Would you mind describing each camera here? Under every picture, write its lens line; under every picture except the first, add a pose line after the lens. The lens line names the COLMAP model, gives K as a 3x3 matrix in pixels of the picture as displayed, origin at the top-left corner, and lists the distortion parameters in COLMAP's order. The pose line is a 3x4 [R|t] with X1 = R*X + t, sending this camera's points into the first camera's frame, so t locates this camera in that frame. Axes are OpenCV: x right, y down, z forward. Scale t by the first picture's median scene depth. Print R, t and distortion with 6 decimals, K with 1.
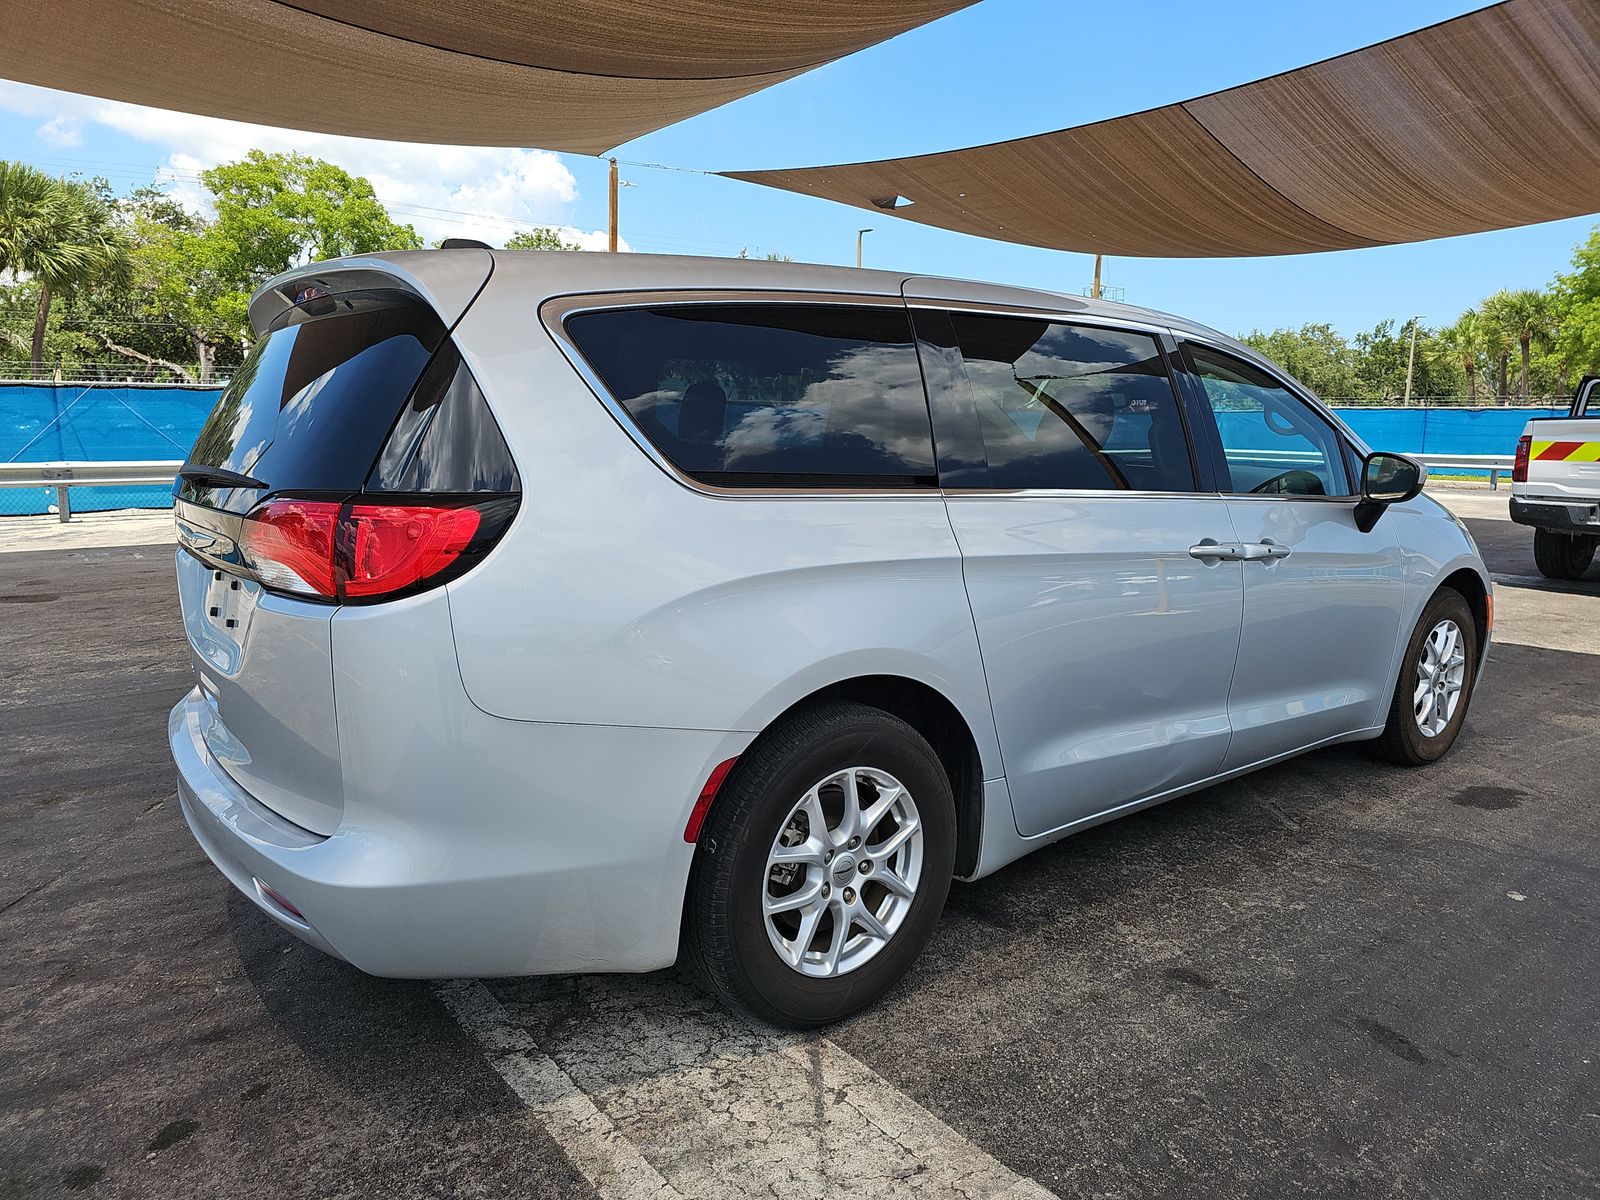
lens RADIAL K [[1080.4, 0, 794.0], [0, 1080.4, 590.9], [0, 0, 1]] dist [0.009027, -0.001145]
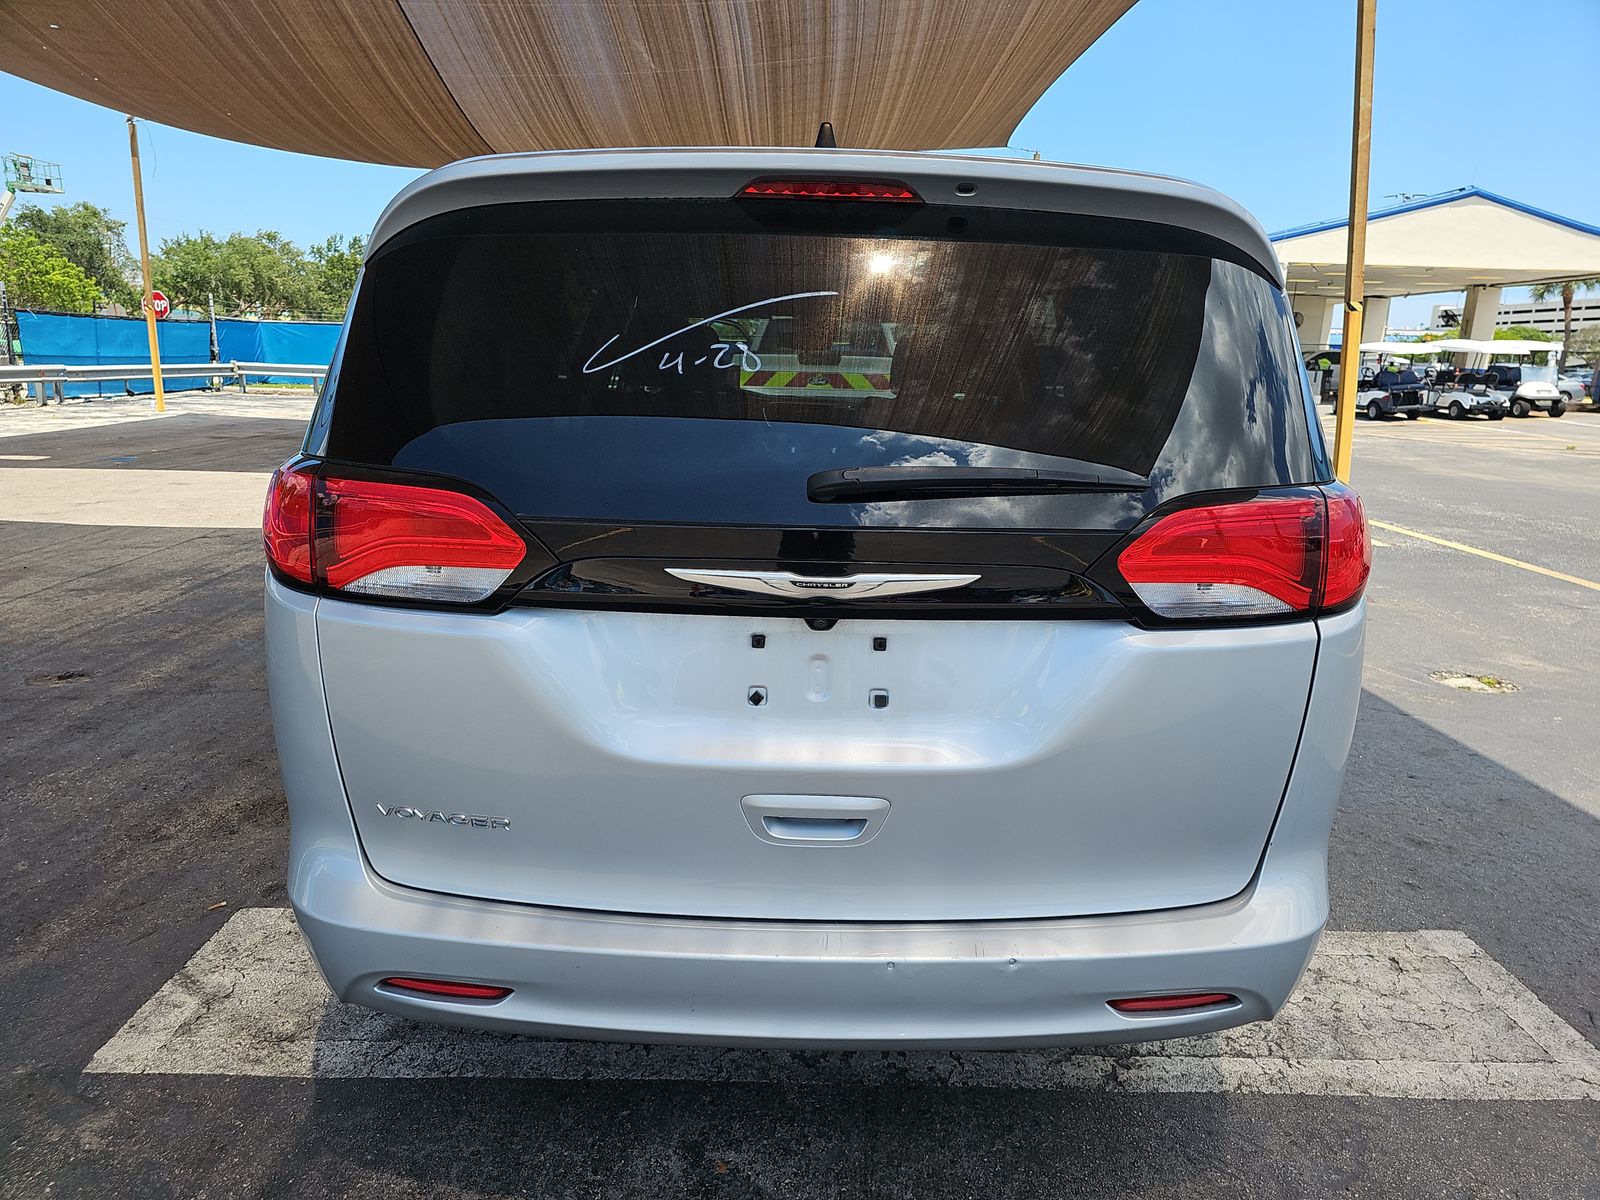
lens RADIAL K [[1080.4, 0, 799.9], [0, 1080.4, 604.8], [0, 0, 1]] dist [0.009027, -0.001145]
pose [[0.597886, -0.164552, 0.784509, -0.231721], [0.091493, 0.986315, 0.137153, -0.026509], [-0.796343, -0.010225, 0.604760, 0.139544]]
